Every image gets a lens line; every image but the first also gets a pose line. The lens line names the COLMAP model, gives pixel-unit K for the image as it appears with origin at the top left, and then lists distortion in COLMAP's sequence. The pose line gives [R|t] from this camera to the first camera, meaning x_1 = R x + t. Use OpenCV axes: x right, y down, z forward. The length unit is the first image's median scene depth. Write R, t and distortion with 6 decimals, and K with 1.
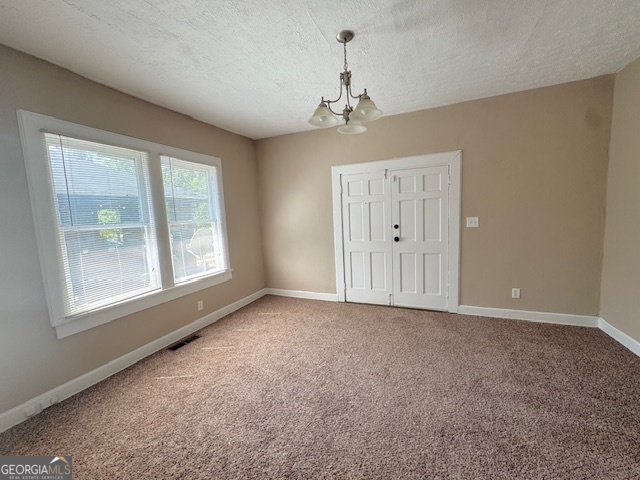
lens RADIAL K [[259.0, 0, 319.0], [0, 259.0, 242.4], [0, 0, 1]] dist [0.001531, 0.000860]
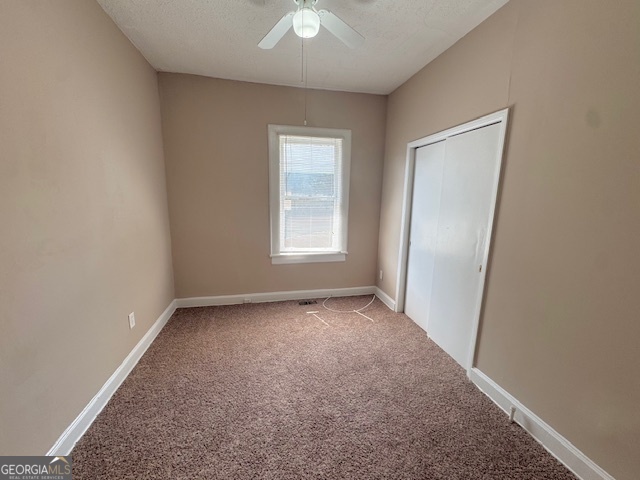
lens RADIAL K [[216.3, 0, 298.8], [0, 216.3, 224.9], [0, 0, 1]] dist [-0.000036, -0.000412]
pose [[0.544877, 0.163669, -0.822387, 0.166221], [-0.124884, 0.985667, 0.113422, -0.049975], [0.829164, 0.040902, 0.557507, 0.374172]]
